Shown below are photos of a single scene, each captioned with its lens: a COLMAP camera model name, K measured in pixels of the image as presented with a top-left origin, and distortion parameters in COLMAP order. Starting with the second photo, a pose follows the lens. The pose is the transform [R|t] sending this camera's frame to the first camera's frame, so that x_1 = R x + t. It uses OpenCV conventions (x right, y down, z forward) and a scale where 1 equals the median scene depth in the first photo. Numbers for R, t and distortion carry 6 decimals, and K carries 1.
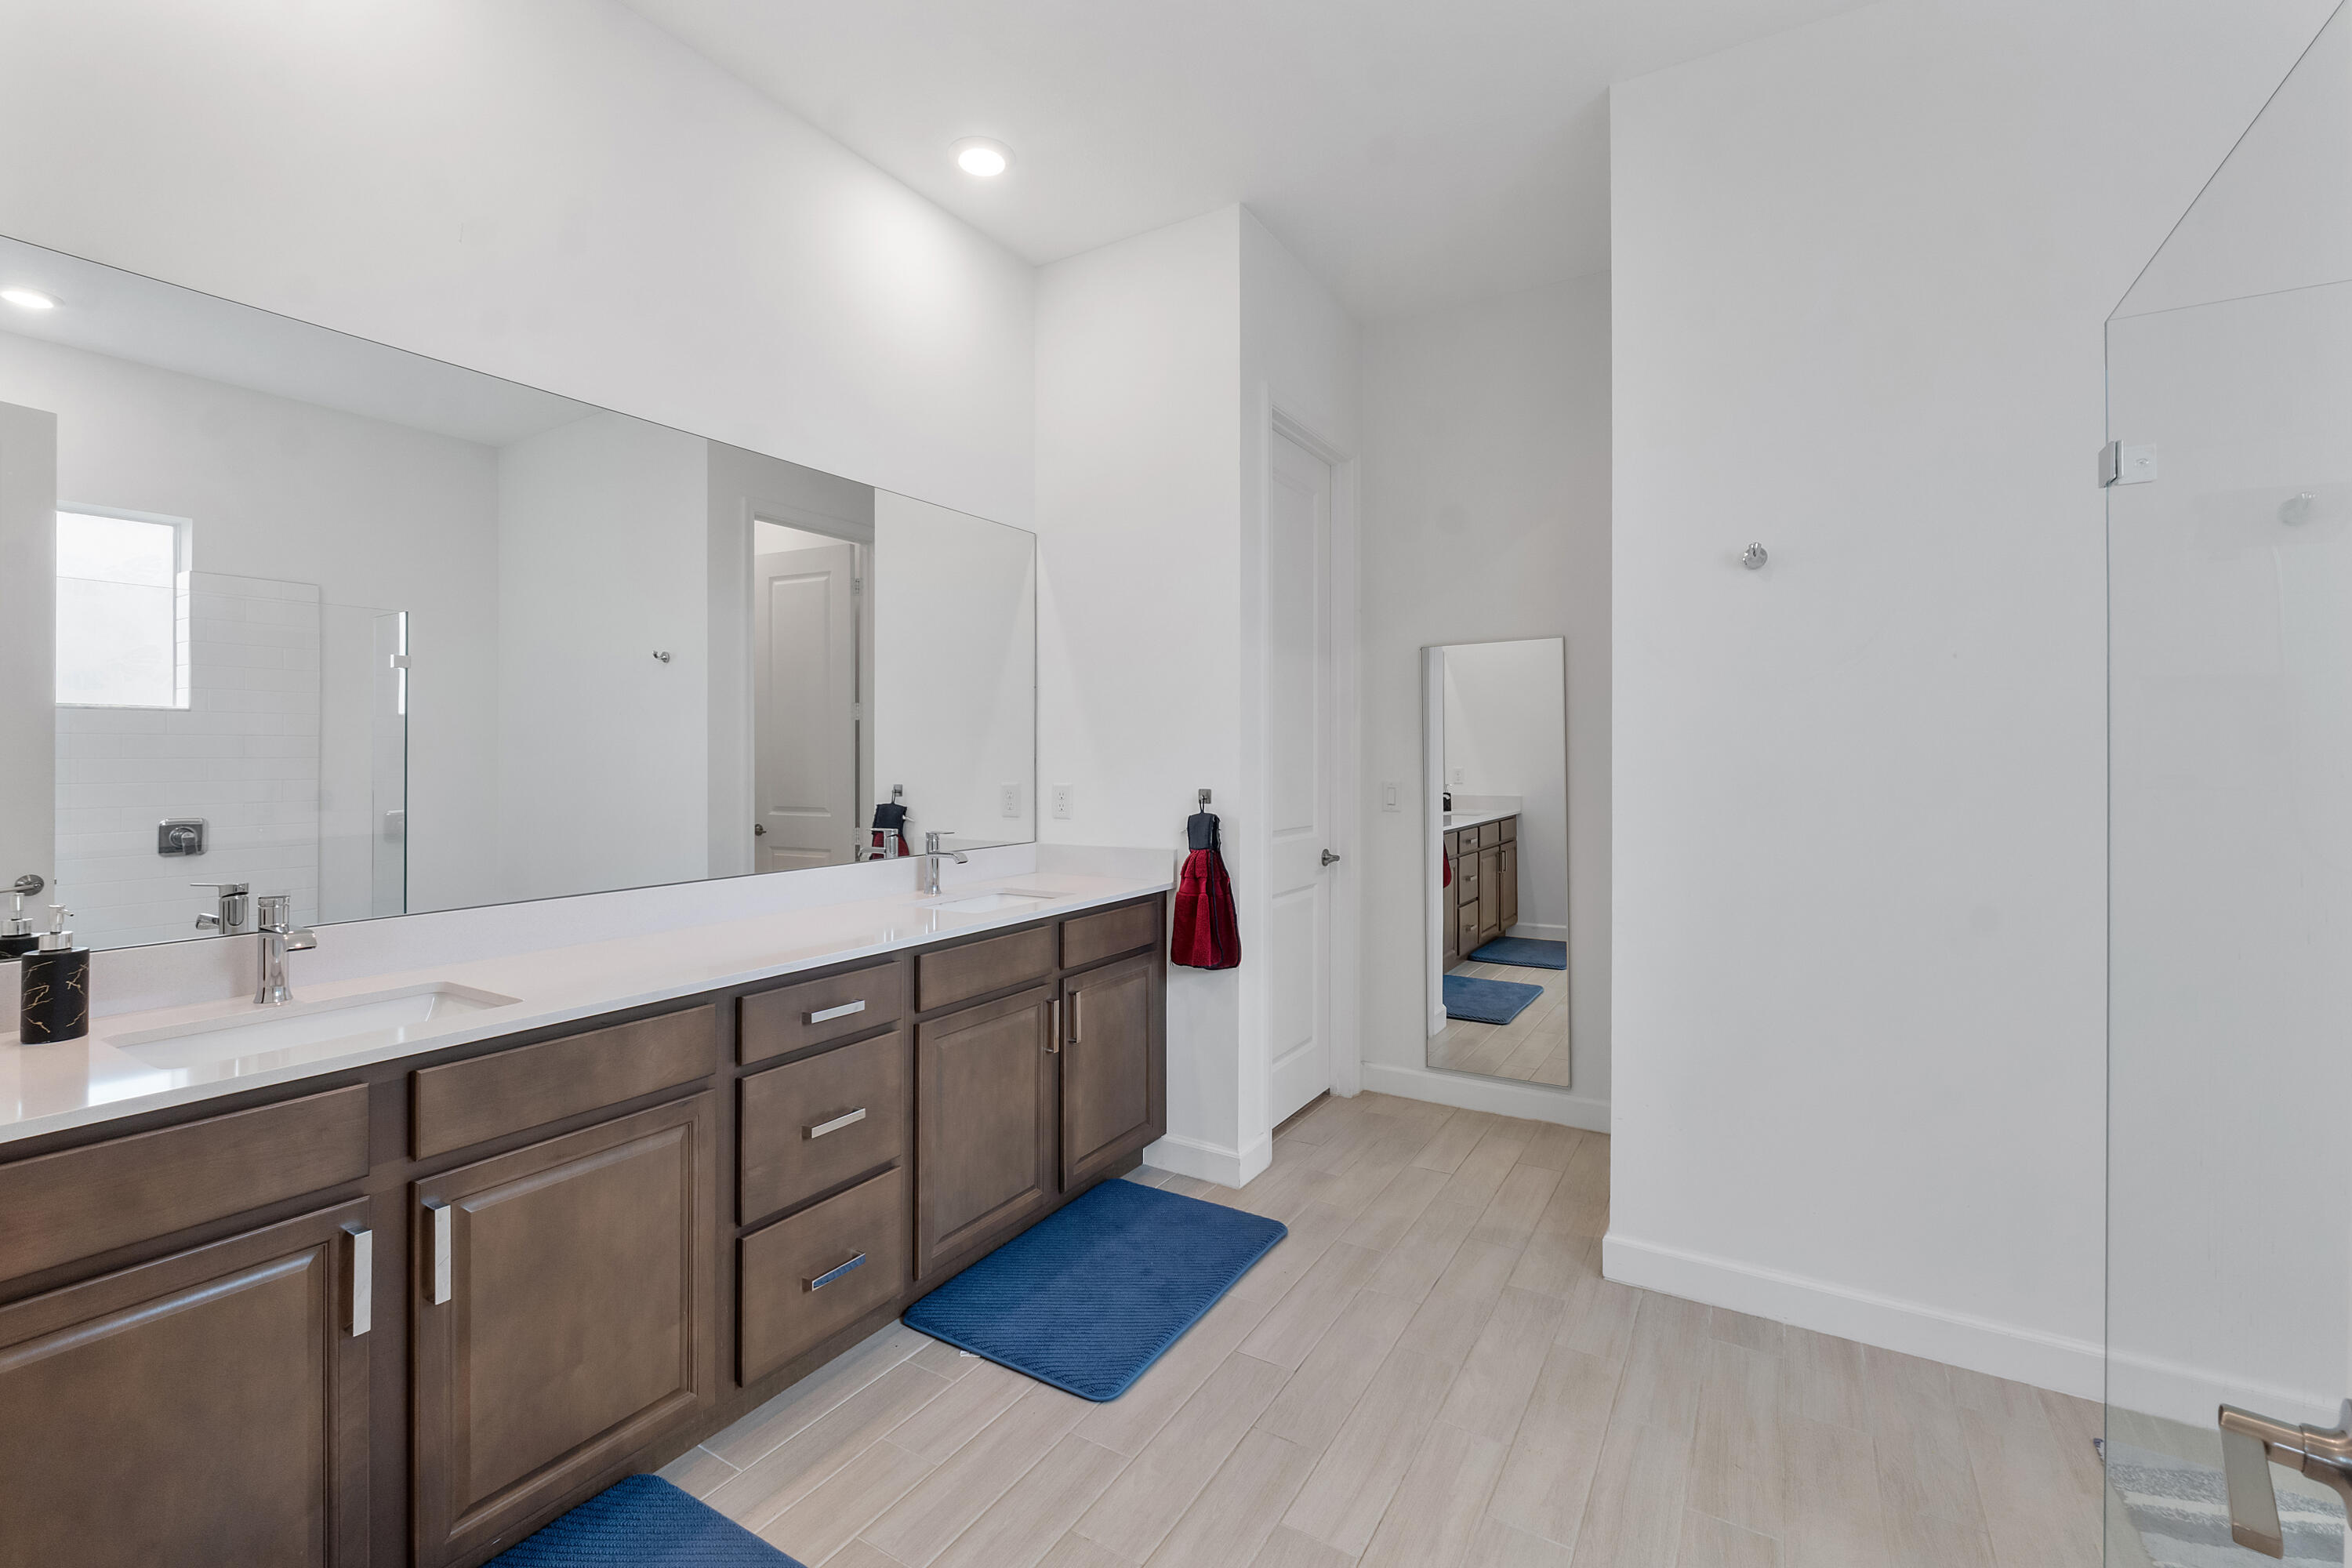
lens RADIAL K [[998.7, 0, 1164.5], [0, 998.7, 768.9], [0, 0, 1]] dist [-0.007159, 0.000291]
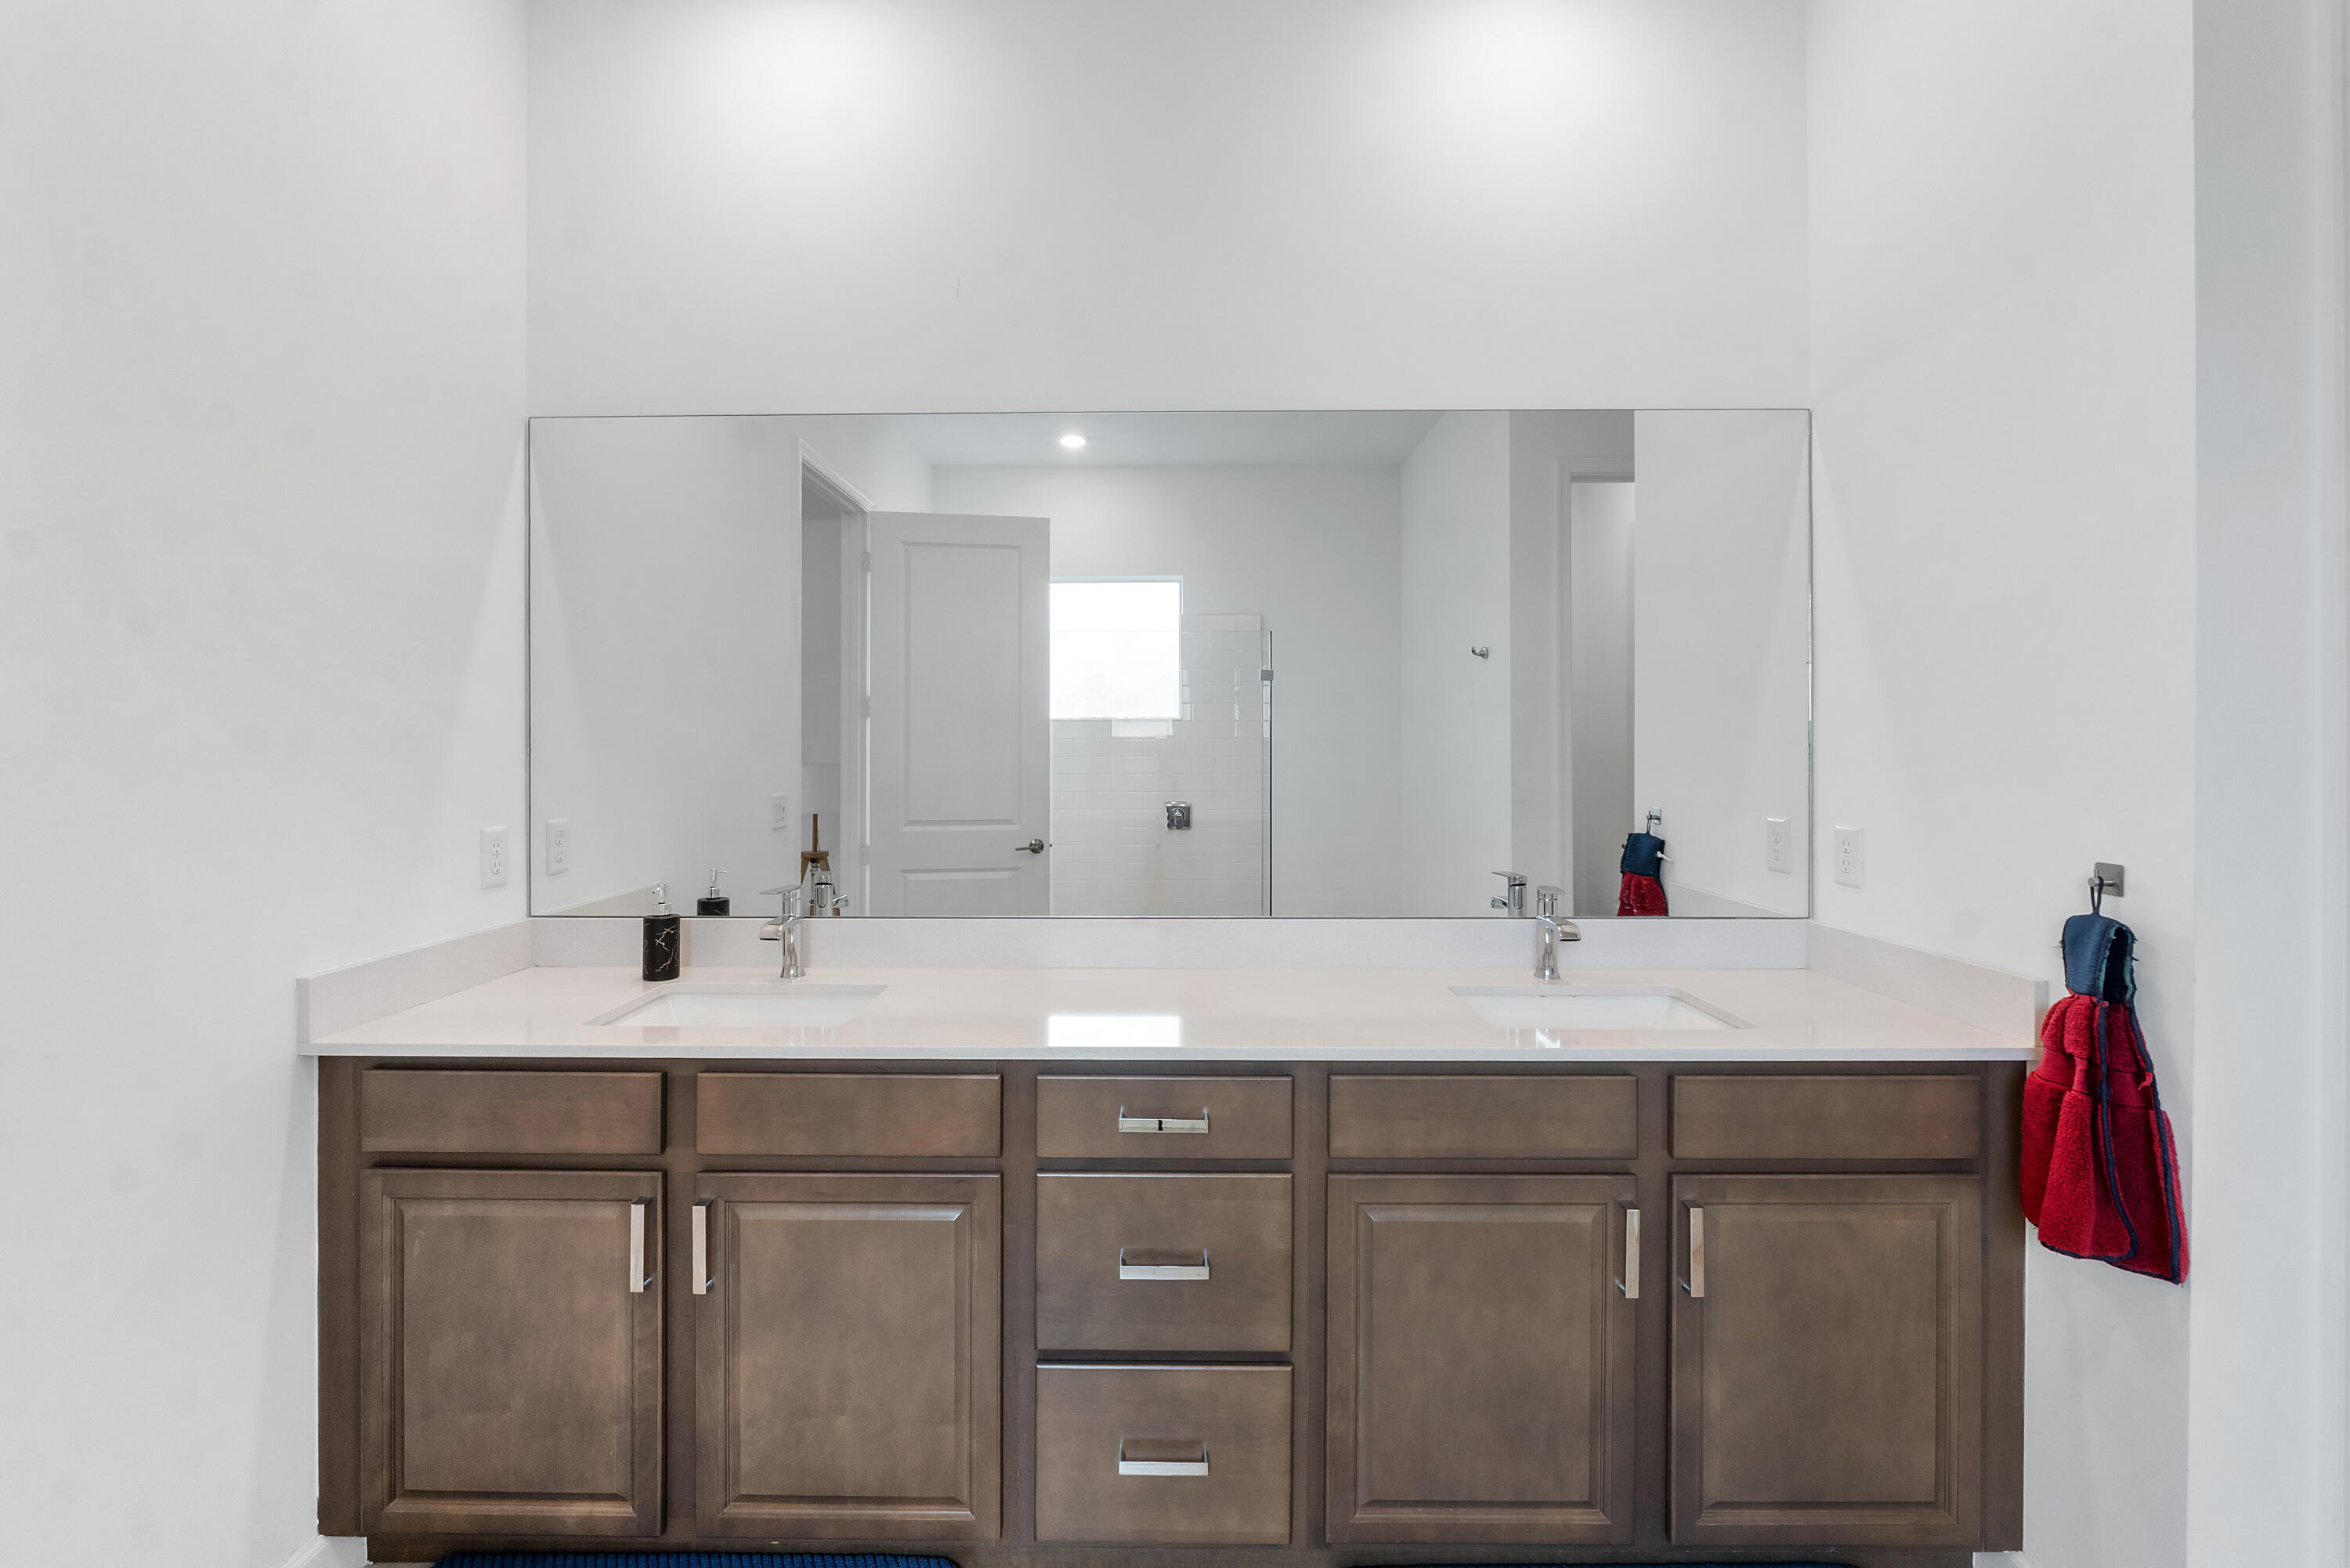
lens RADIAL K [[1023.4, 0, 1170.3], [0, 1023.4, 740.1], [0, 0, 1]] dist [-0.007053, 0.000161]
pose [[0.516243, 0.000046, -0.856442, 0.261946], [-0.011223, 0.999915, -0.006711, -0.034400], [0.856369, 0.013076, 0.516199, 0.458192]]
